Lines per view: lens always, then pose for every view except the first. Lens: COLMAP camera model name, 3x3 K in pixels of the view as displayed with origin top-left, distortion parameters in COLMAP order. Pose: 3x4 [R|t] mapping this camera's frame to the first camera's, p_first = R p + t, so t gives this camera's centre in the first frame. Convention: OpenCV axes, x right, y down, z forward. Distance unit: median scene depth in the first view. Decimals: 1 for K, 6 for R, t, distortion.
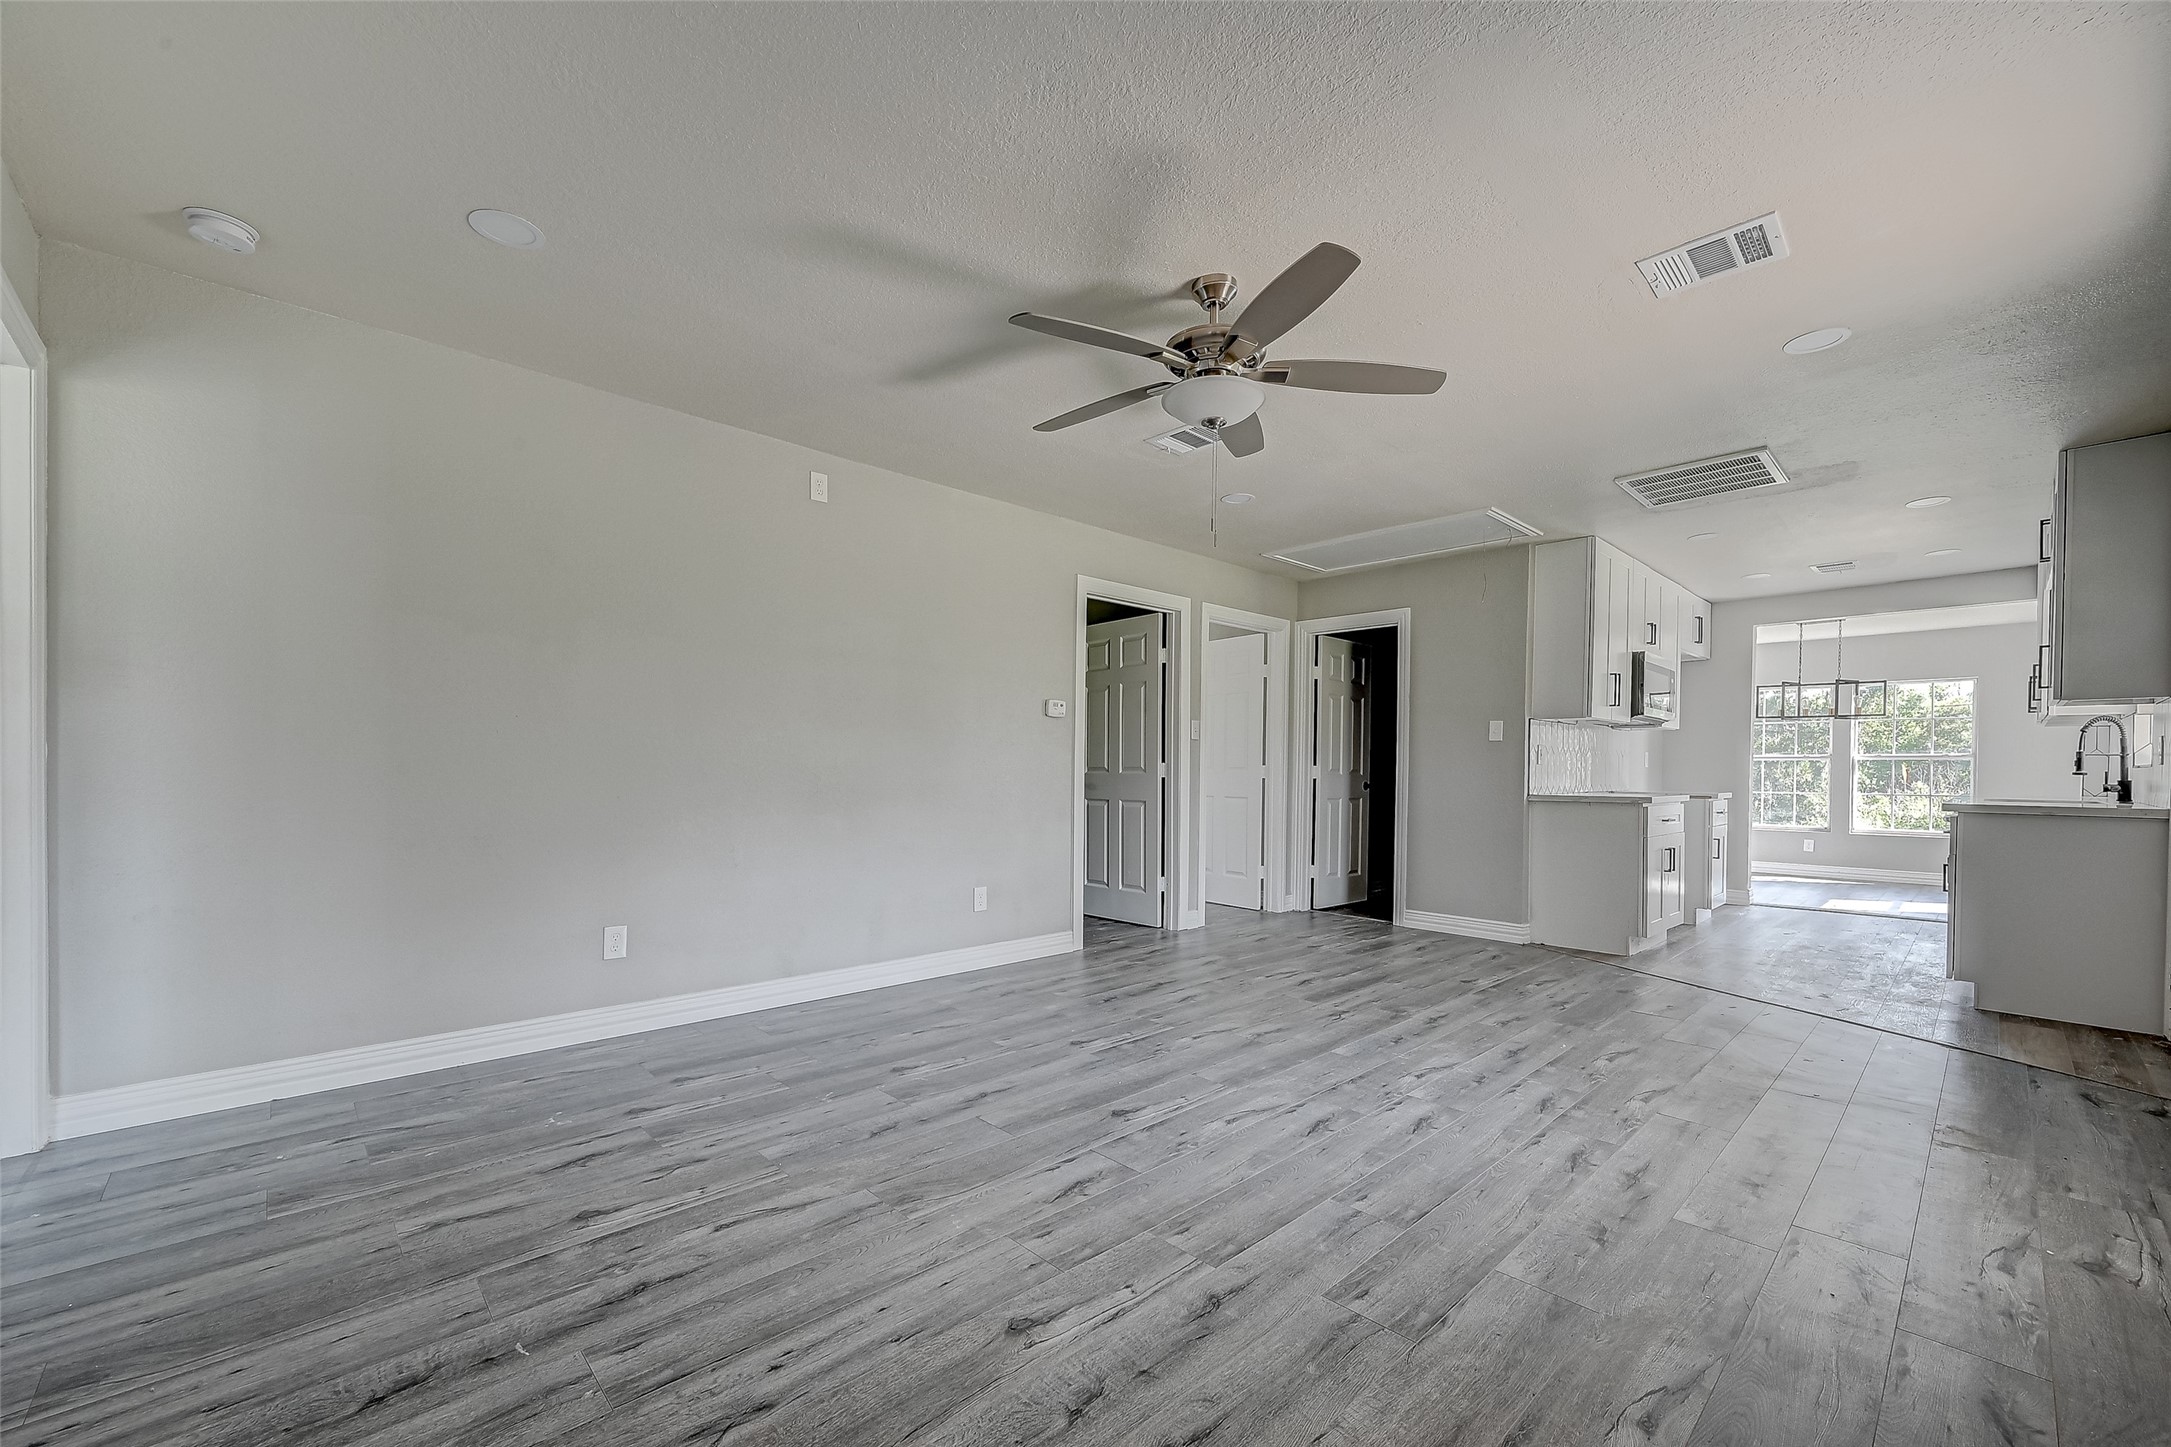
lens RADIAL K [[880.9, 0, 1082.7], [0, 880.9, 777.5], [0, 0, 1]] dist [-0.002037, -0.000193]
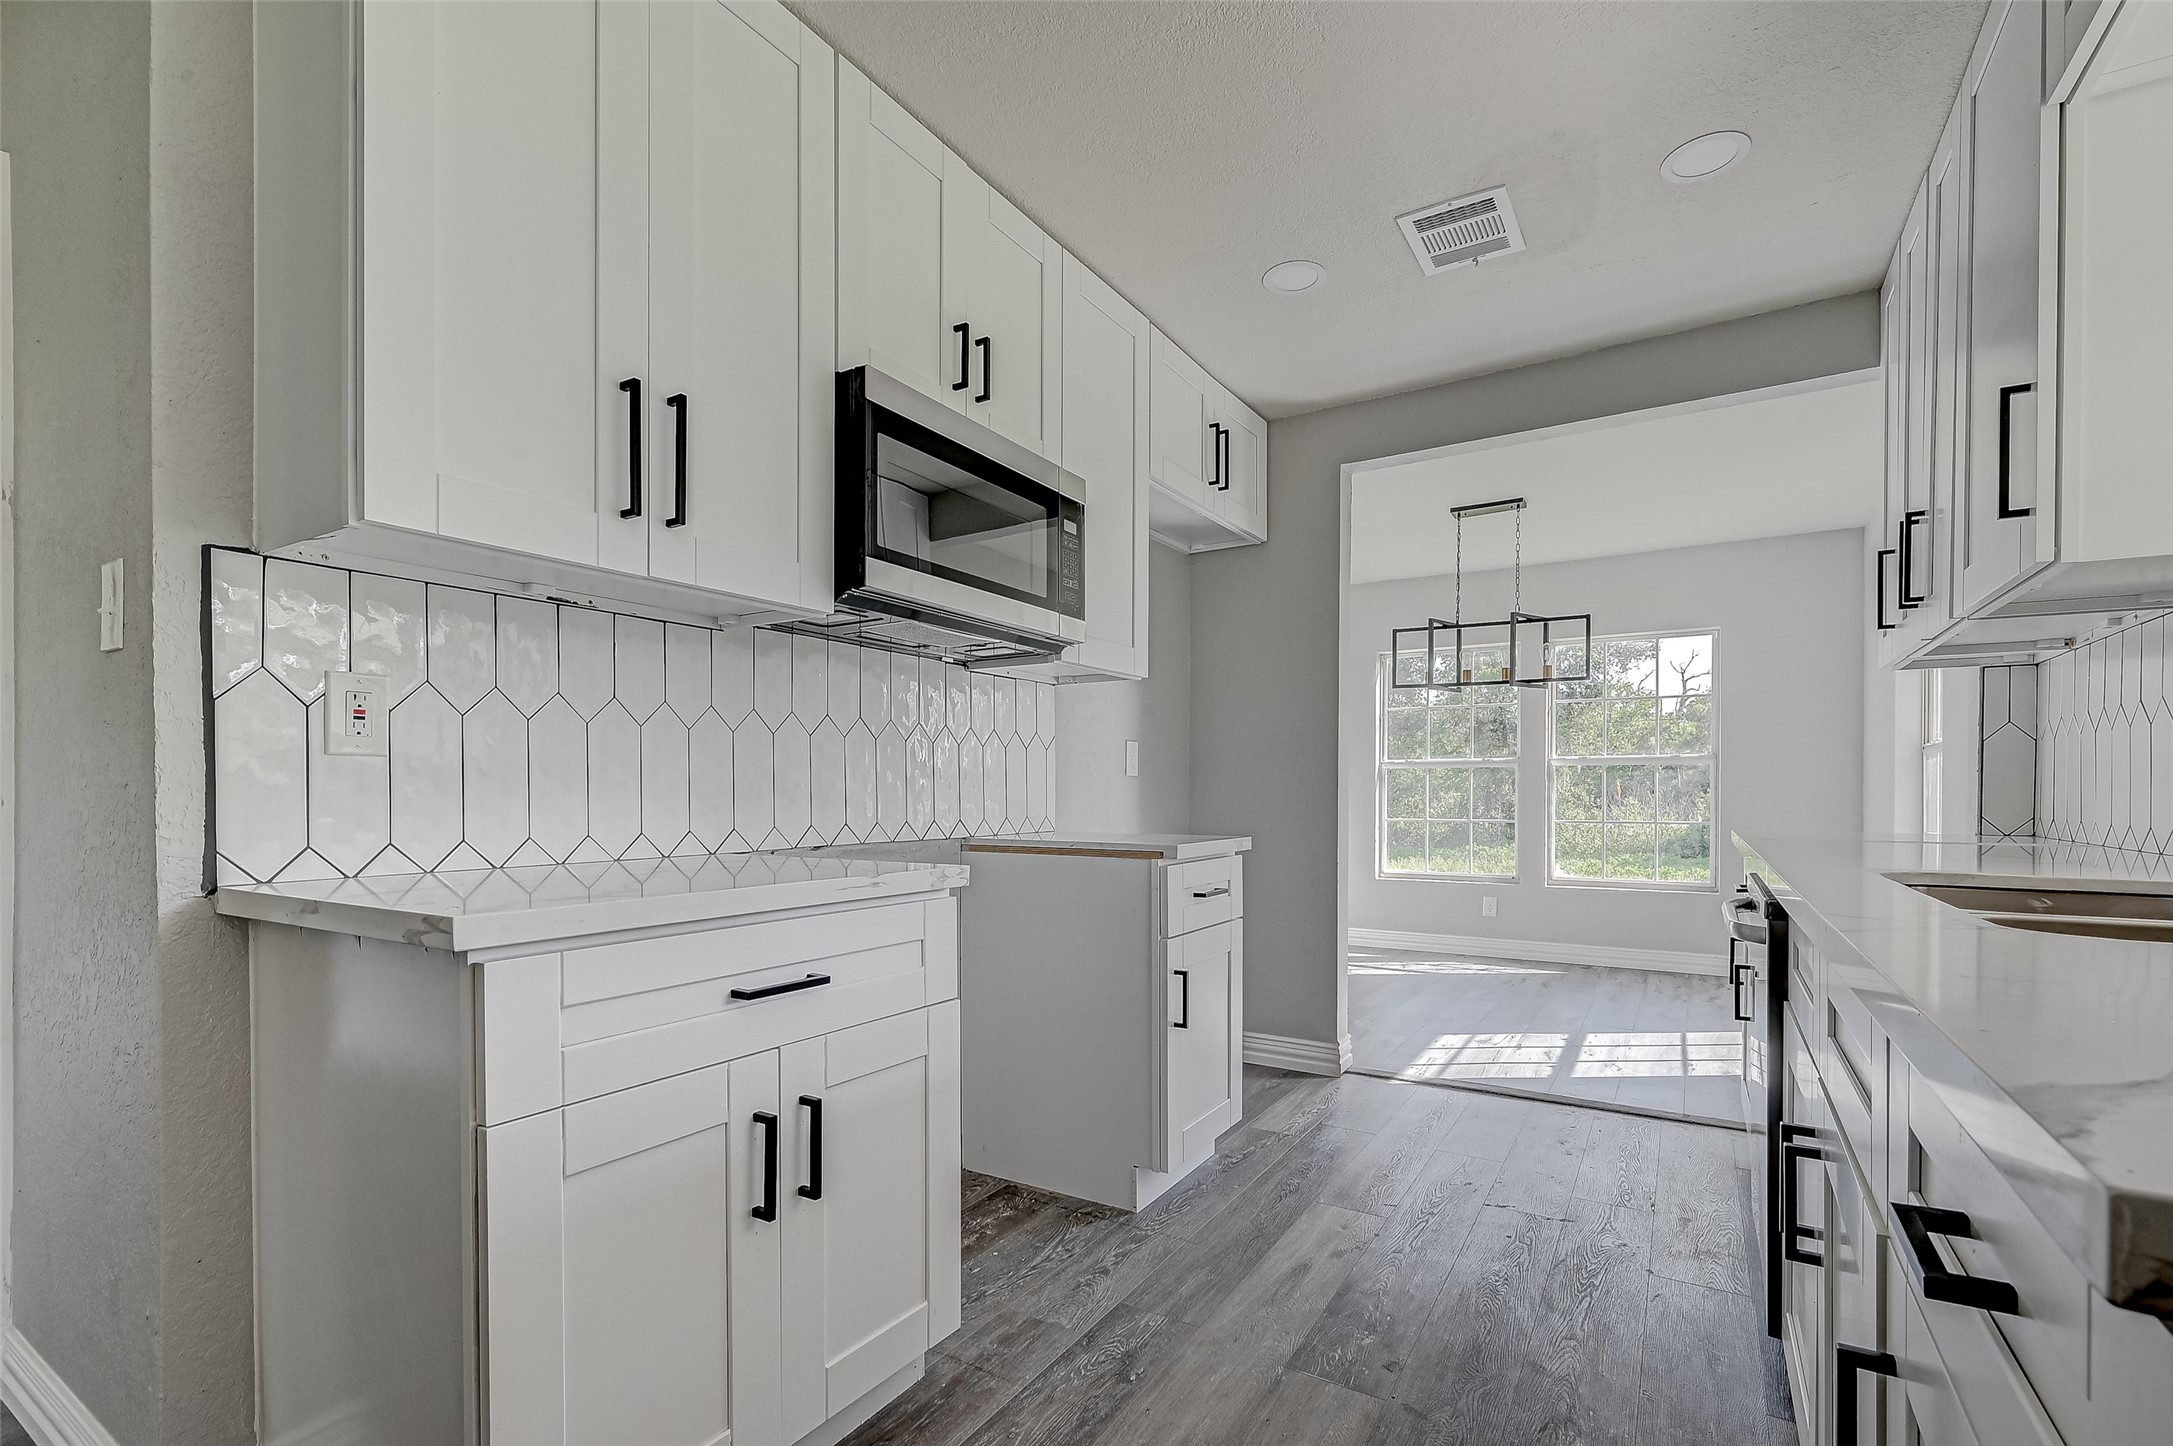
lens RADIAL K [[977.4, 0, 1089.9], [0, 977.4, 799.3], [0, 0, 1]] dist [-0.001714, 0.000299]
pose [[0.967672, -0.010639, 0.251988, 0.494853], [0.010693, 0.999942, 0.001152, -0.000490], [-0.251985, 0.001580, 0.967730, 0.529324]]
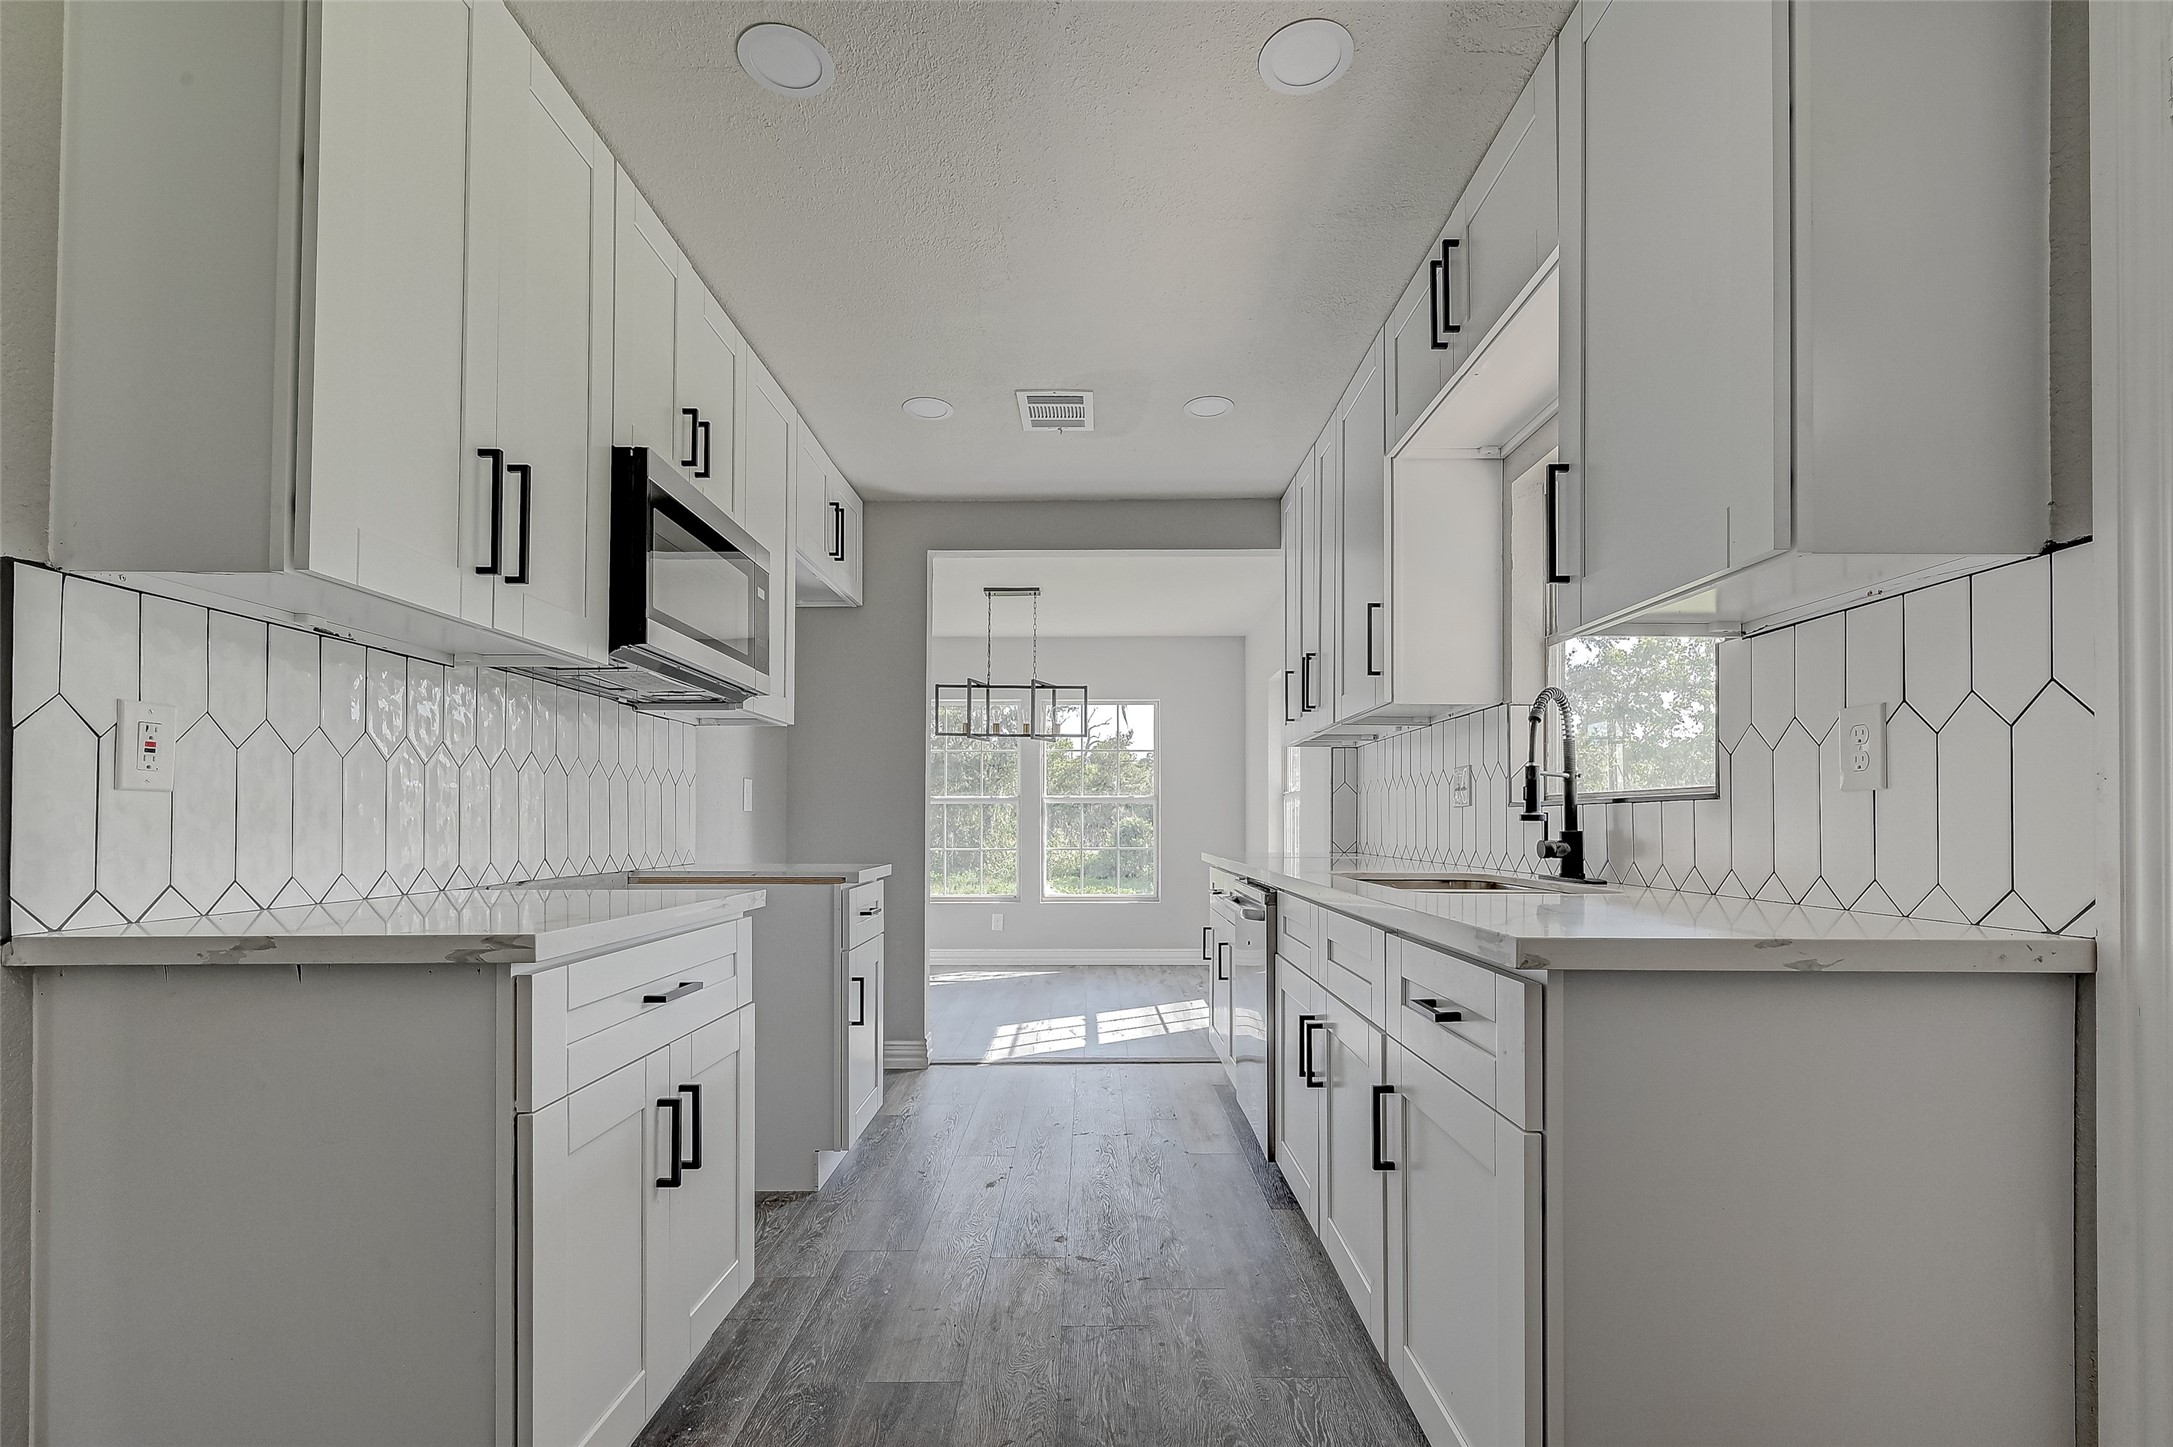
lens RADIAL K [[977.4, 0, 1107.0], [0, 977.4, 807.2], [0, 0, 1]] dist [-0.001714, 0.000299]
pose [[0.679990, 0.003612, 0.733212, 0.385794], [0.012351, 0.999790, -0.016380, -0.002479], [-0.733117, 0.020194, 0.679803, 0.499464]]
